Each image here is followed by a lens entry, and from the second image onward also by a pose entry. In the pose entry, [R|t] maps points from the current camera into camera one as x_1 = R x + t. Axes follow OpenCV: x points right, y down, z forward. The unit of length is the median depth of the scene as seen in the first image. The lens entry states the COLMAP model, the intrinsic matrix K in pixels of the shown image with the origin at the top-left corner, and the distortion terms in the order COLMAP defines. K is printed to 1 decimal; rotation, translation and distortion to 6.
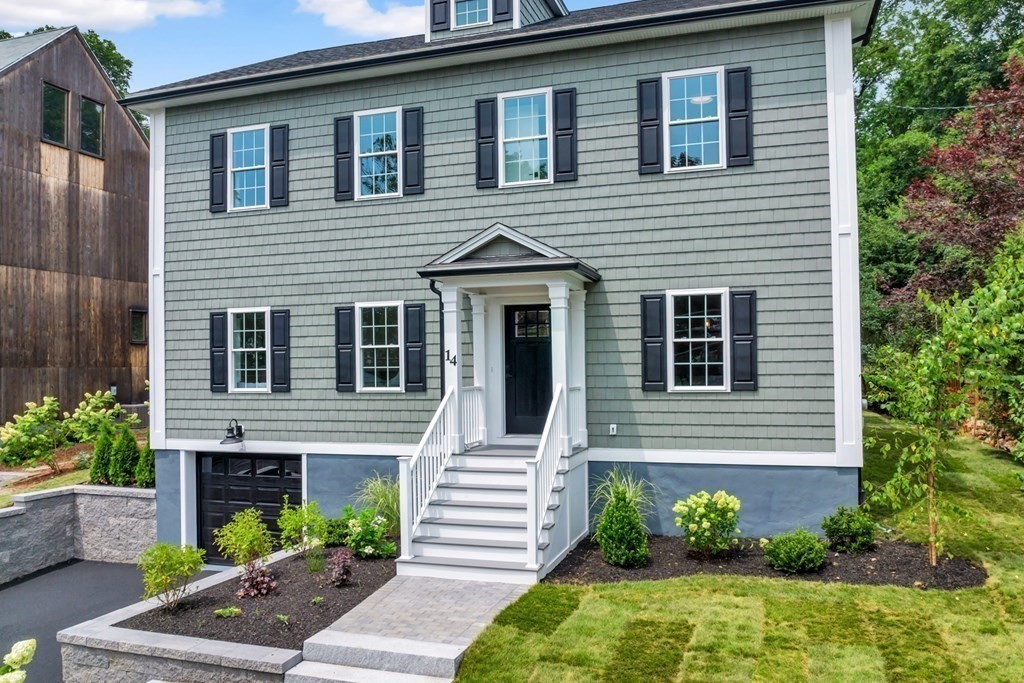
lens RADIAL K [[807.1, 0, 512.0], [0, 807.1, 341.5], [0, 0, 1]] dist [-0.041720, -0.001364]
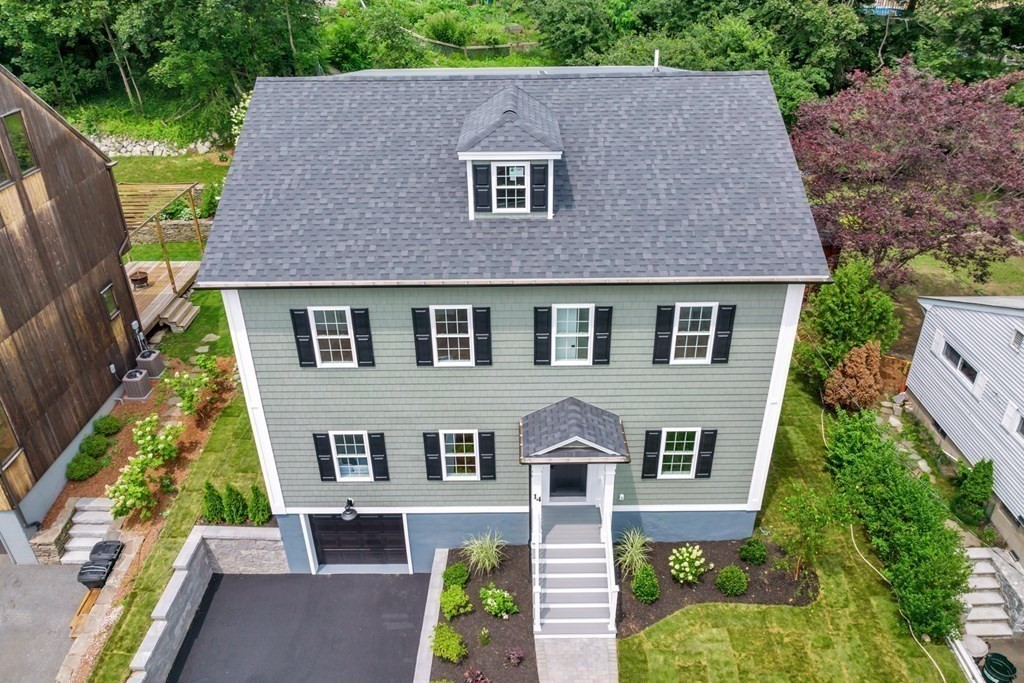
lens RADIAL K [[807.1, 0, 512.0], [0, 807.1, 341.5], [0, 0, 1]] dist [-0.041720, -0.001364]
pose [[0.951334, -0.154165, 0.266827, -0.412469], [-0.008966, 0.851654, 0.524028, -0.884226], [-0.308031, -0.500918, 0.808825, -0.076935]]
